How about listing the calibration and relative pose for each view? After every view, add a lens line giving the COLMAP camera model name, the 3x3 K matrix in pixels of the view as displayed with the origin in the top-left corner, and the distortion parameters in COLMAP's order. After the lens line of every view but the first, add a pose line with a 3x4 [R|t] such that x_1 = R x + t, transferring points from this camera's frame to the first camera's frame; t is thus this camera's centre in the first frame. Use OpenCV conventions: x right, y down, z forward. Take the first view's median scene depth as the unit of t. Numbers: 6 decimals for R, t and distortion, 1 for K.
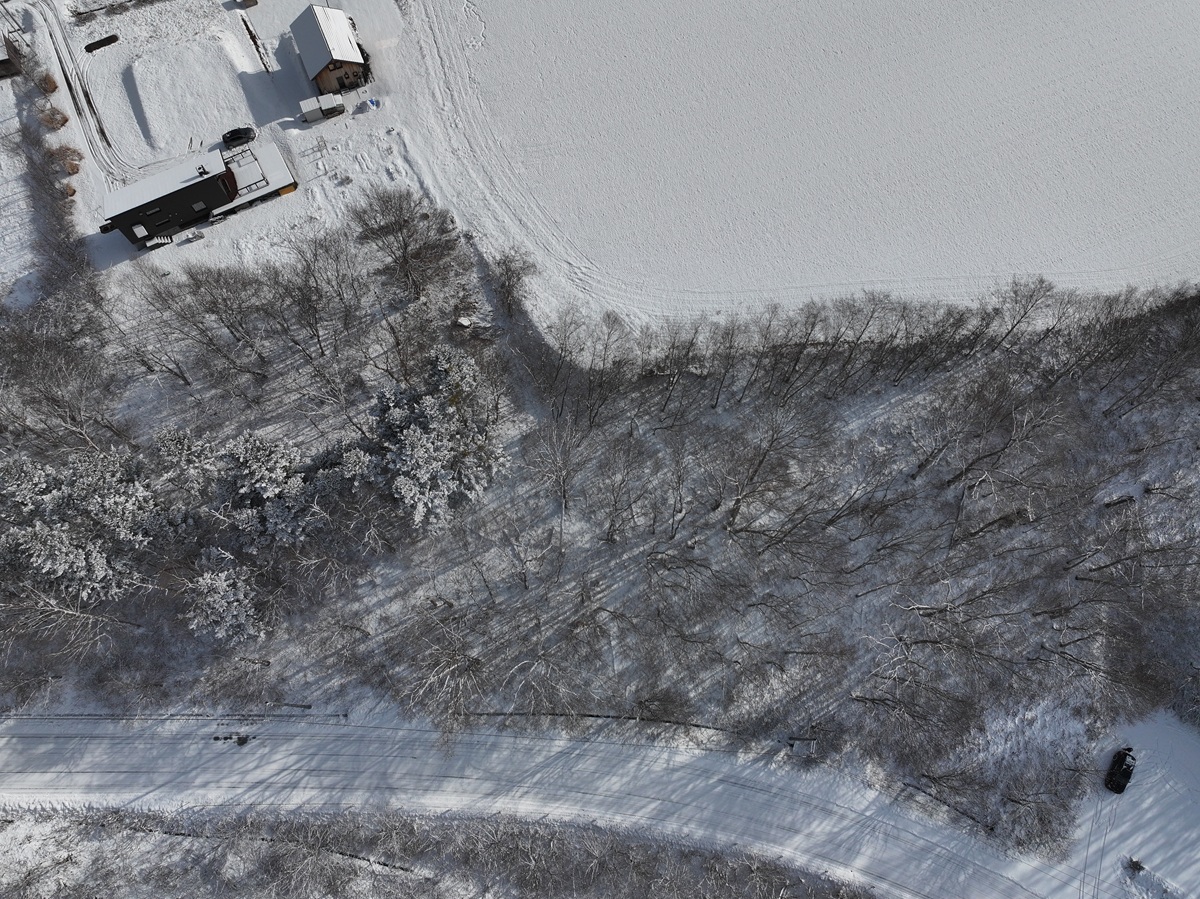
lens RADIAL K [[822.6, 0, 599.5], [0, 822.6, 447.6], [0, 0, 1]] dist [-0.020865, 0.018417]
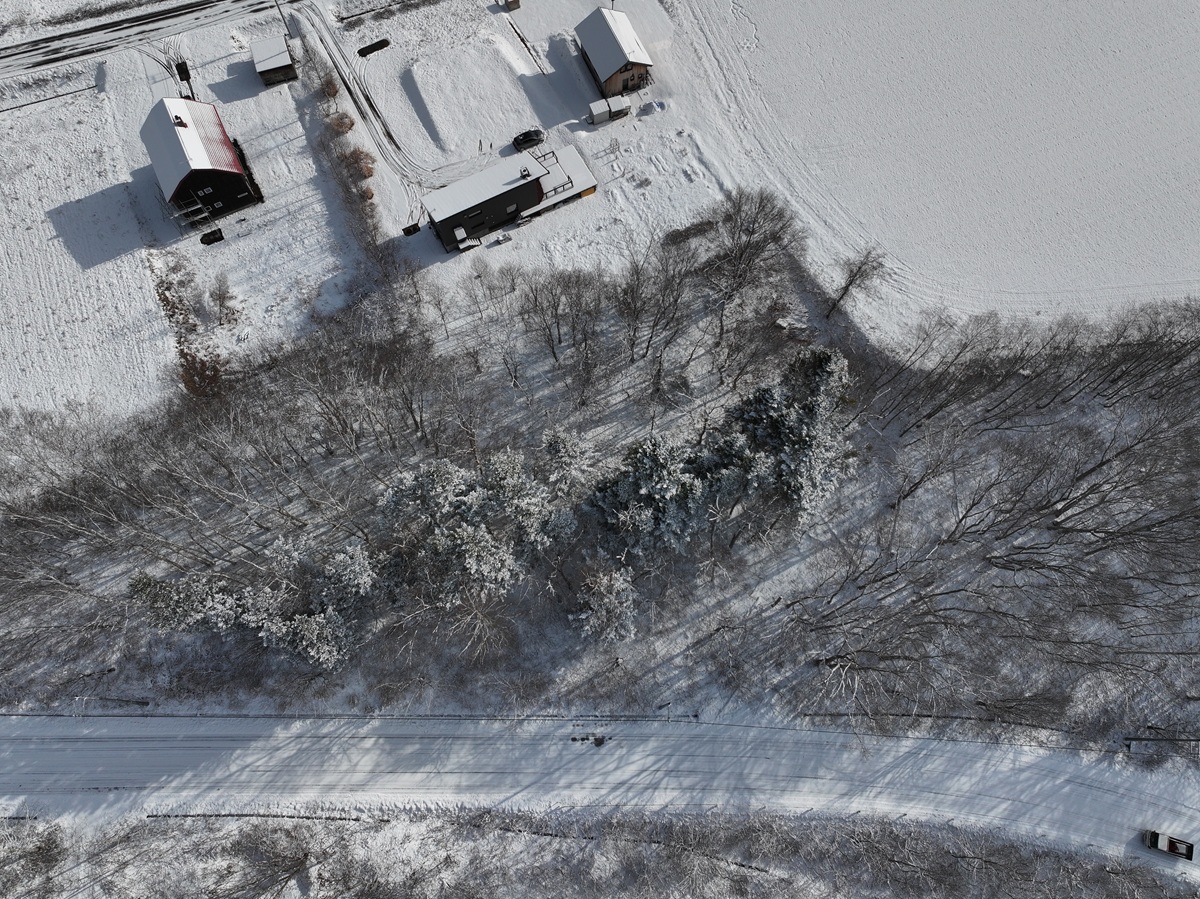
lens RADIAL K [[822.6, 0, 596.6], [0, 822.6, 449.0], [0, 0, 1]] dist [-0.020865, 0.018417]
pose [[0.999929, -0.002254, -0.011664, -0.391758], [0.002247, 0.999997, -0.000667, 0.000646], [0.011666, 0.000641, 0.999932, -0.003774]]
